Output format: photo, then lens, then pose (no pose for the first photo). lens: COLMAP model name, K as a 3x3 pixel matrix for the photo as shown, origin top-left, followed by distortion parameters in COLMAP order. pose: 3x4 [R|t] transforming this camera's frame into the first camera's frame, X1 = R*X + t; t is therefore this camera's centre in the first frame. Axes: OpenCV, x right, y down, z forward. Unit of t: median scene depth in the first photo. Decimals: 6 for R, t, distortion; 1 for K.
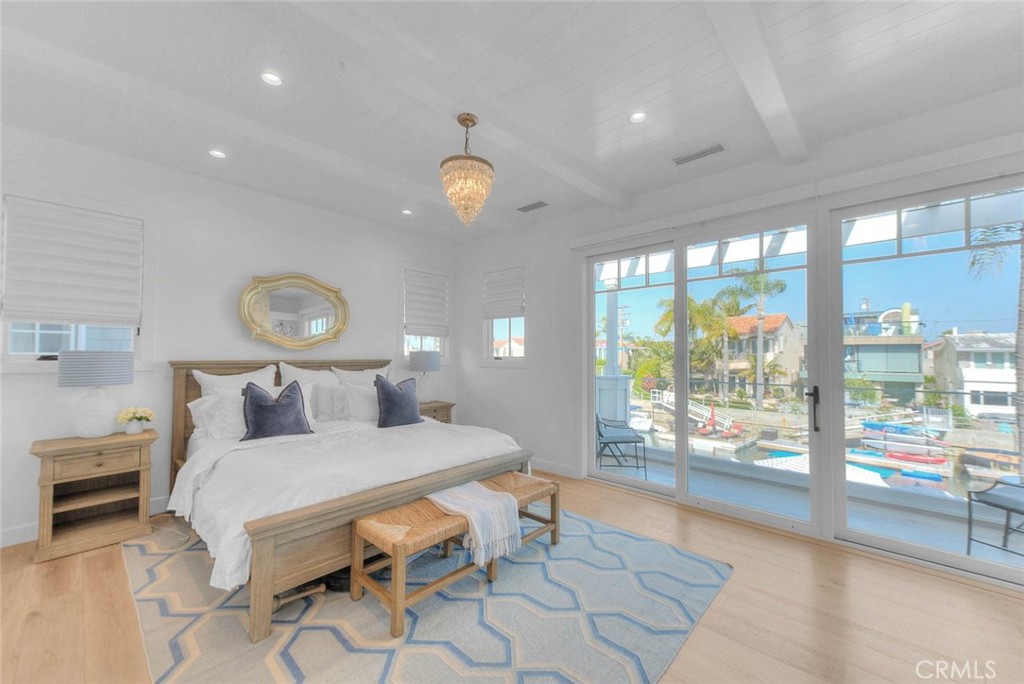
lens RADIAL K [[408.4, 0, 512.0], [0, 408.4, 342.0], [0, 0, 1]] dist [0.016110, -0.000006]
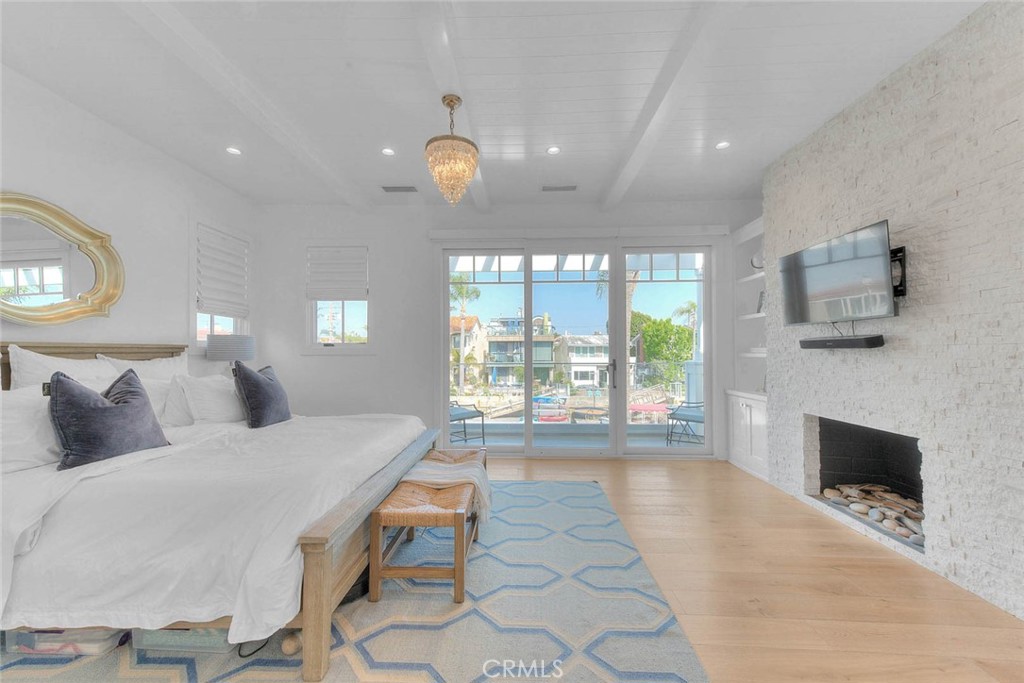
lens RADIAL K [[412.3, 0, 507.4], [0, 412.3, 346.1], [0, 0, 1]] dist [0.021144, -0.000138]
pose [[0.744912, 0.003474, 0.667154, -0.414295], [-0.014726, 0.999828, 0.011237, 0.031729], [-0.667000, -0.018195, 0.744835, 0.078890]]
